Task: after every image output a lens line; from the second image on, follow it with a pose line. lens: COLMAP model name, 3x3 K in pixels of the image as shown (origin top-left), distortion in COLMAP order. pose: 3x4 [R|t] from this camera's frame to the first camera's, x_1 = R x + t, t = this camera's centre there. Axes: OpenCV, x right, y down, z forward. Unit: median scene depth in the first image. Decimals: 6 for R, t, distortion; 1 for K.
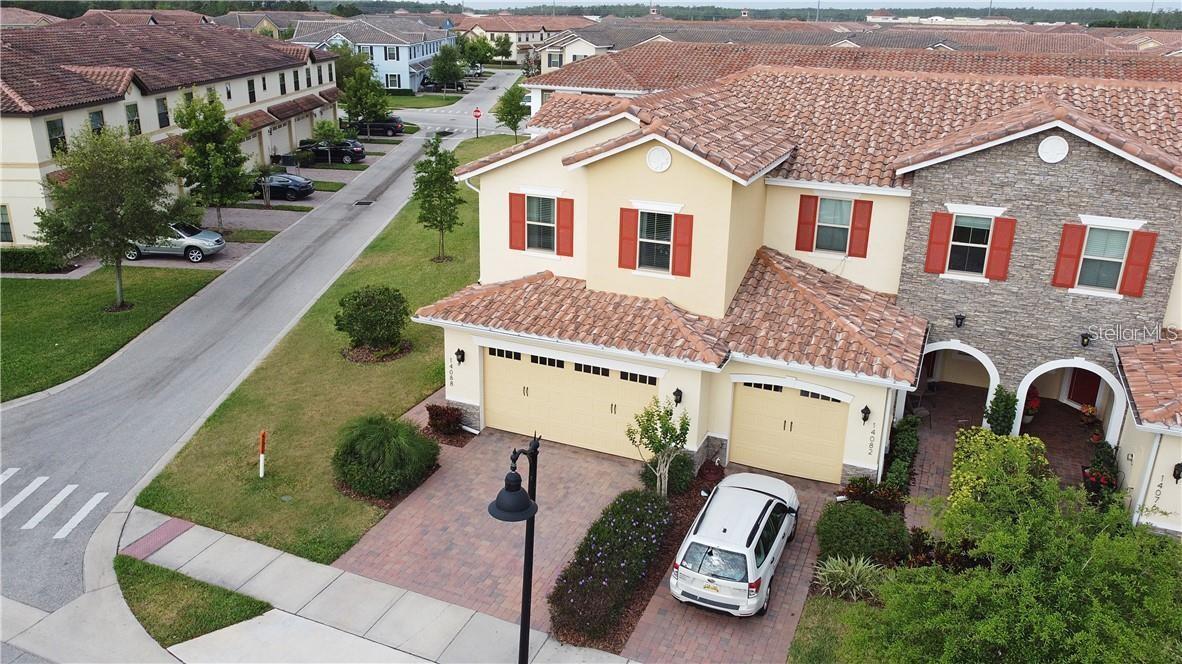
lens RADIAL K [[892.0, 0, 583.9], [0, 892.0, 327.8], [0, 0, 1]] dist [0.006267, -0.007338]
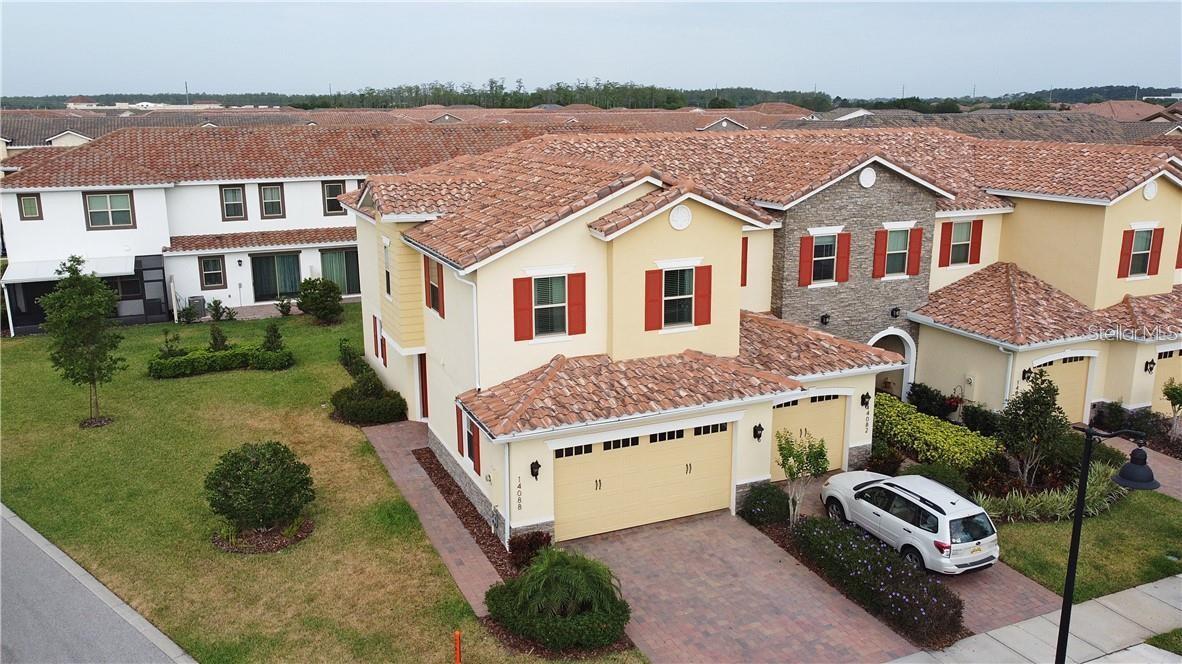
lens RADIAL K [[925.4, 0, 581.9], [0, 925.4, 328.5], [0, 0, 1]] dist [0.003613, -0.002544]
pose [[0.675587, -0.193369, 0.711471, -0.752055], [0.260584, 0.965336, 0.014924, -0.106029], [-0.689694, 0.175316, 0.702557, 0.333035]]
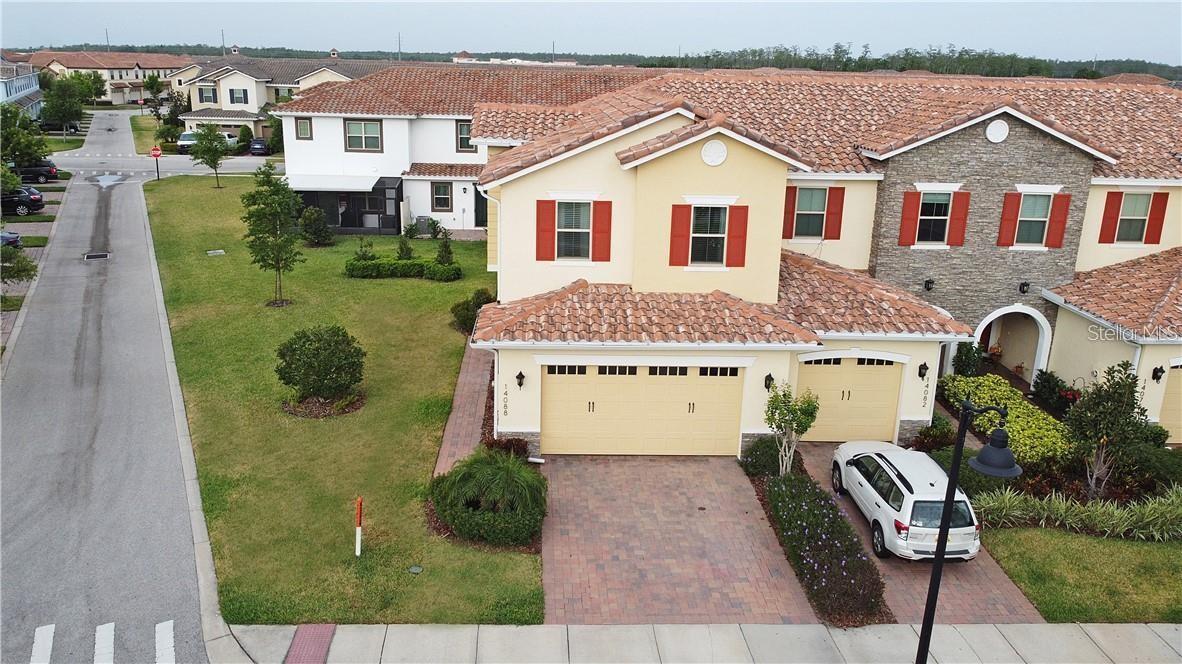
lens RADIAL K [[892.0, 0, 583.9], [0, 892.0, 327.8], [0, 0, 1]] dist [0.006267, -0.007338]
pose [[0.897598, -0.120894, 0.423914, -0.481690], [0.139343, 0.990163, -0.012666, -0.000346], [-0.418213, 0.070438, 0.905614, 0.153104]]
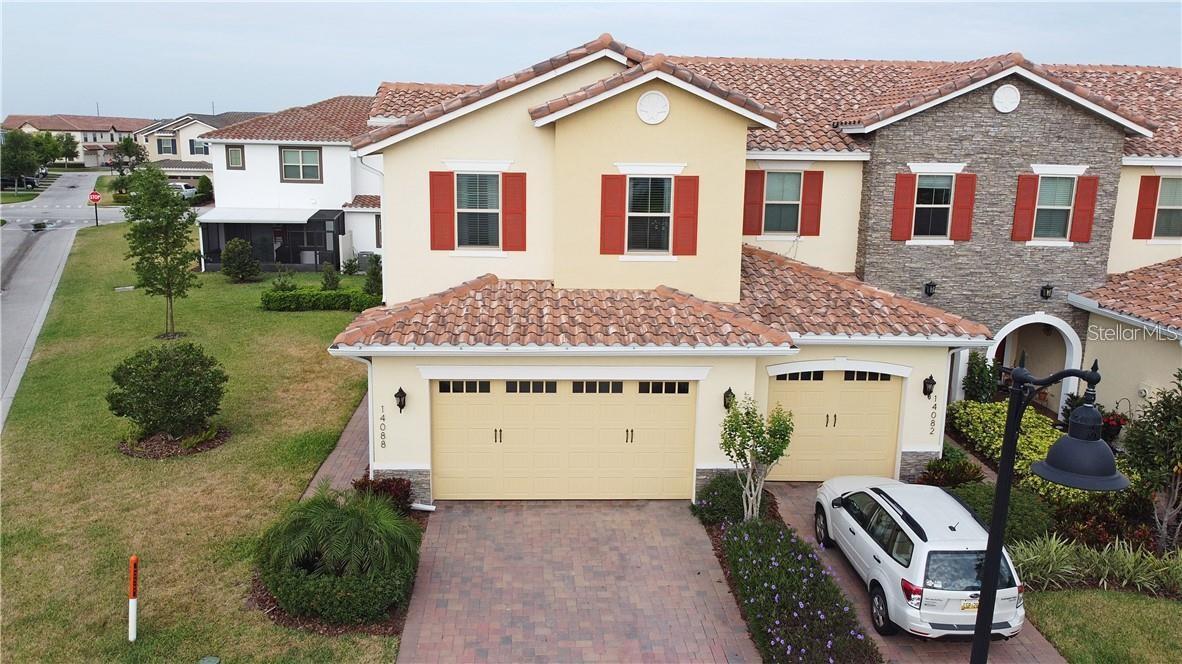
lens RADIAL K [[892.0, 0, 583.9], [0, 892.0, 327.8], [0, 0, 1]] dist [0.006267, -0.007338]
pose [[0.892885, -0.095679, 0.440002, -0.325184], [0.148826, 0.984955, -0.087830, 0.061765], [-0.424979, 0.143906, 0.893691, 0.331958]]
